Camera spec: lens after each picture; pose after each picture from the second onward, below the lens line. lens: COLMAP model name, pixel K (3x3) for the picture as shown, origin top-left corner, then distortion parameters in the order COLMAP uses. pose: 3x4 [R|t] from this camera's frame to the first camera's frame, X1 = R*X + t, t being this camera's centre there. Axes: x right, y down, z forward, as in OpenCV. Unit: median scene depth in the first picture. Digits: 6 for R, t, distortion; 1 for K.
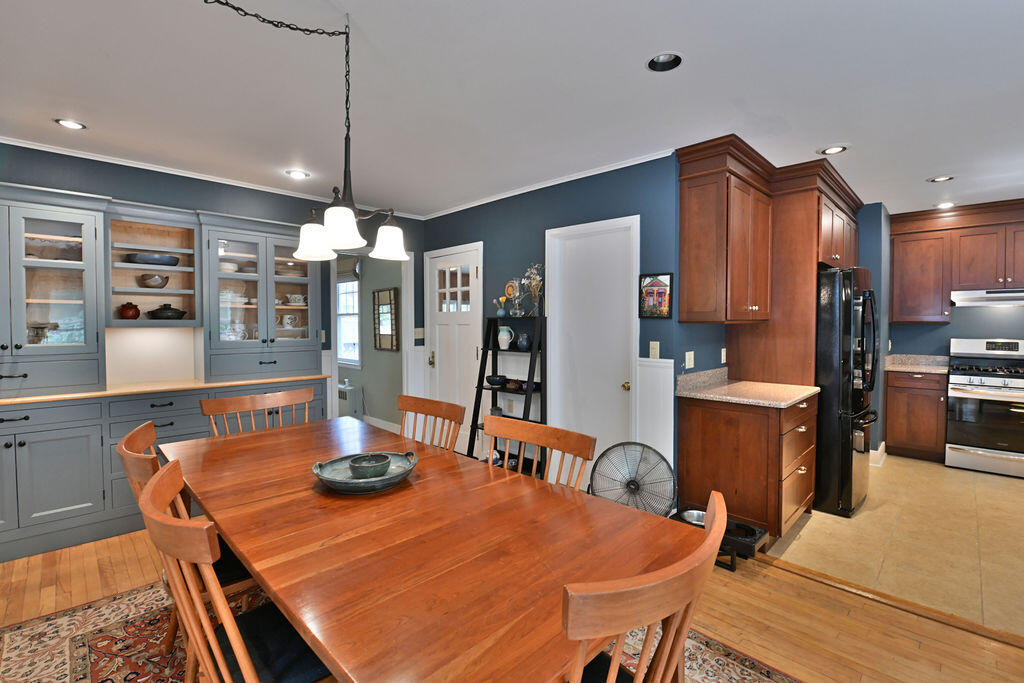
lens RADIAL K [[439.4, 0, 536.3], [0, 439.4, 337.0], [0, 0, 1]] dist [-0.012737, -0.001969]
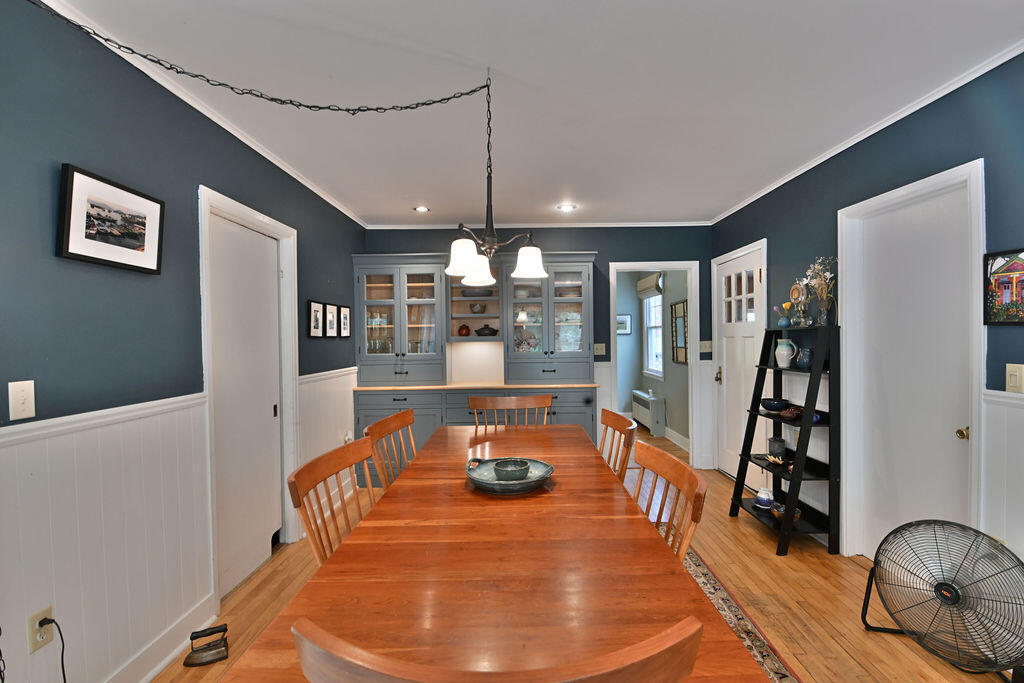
lens RADIAL K [[439.4, 0, 519.1], [0, 439.4, 343.7], [0, 0, 1]] dist [-0.012737, -0.001969]
pose [[0.703028, 0.000748, -0.711162, 0.168169], [-0.009095, 0.999927, -0.007939, -0.005158], [0.711104, 0.012050, 0.702983, 0.091473]]
